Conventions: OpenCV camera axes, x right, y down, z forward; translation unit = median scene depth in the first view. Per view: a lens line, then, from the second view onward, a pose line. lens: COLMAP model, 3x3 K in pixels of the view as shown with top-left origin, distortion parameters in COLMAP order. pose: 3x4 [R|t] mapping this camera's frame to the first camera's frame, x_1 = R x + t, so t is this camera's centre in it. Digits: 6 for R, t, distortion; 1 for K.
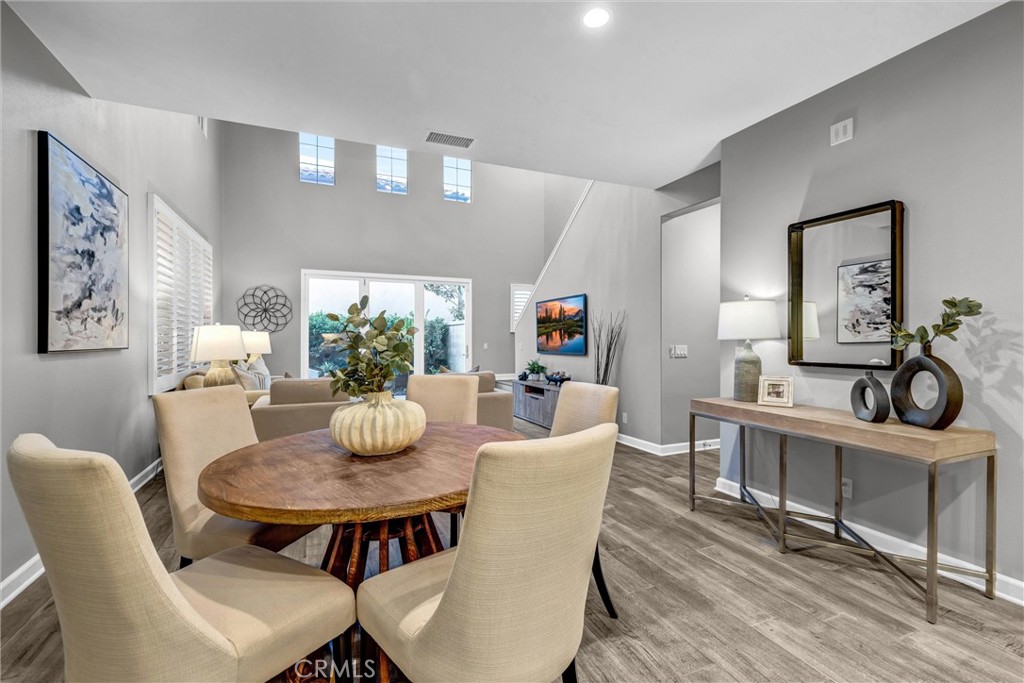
lens RADIAL K [[463.6, 0, 517.9], [0, 463.6, 338.0], [0, 0, 1]] dist [0.000643, -0.000088]
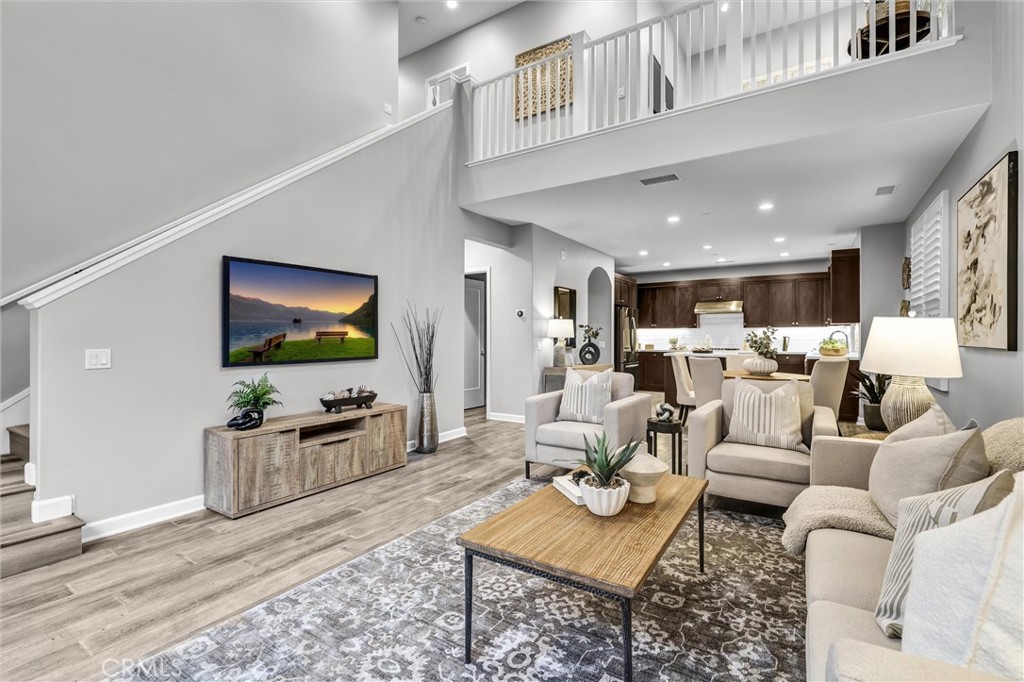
lens RADIAL K [[463.6, 0, 517.9], [0, 463.6, 337.5], [0, 0, 1]] dist [0.000643, -0.000088]
pose [[-0.546603, -0.002005, 0.837390, -1.176435], [-0.004018, 0.999992, -0.000229, 0.005639], [-0.837382, -0.003489, -0.546606, 2.384781]]
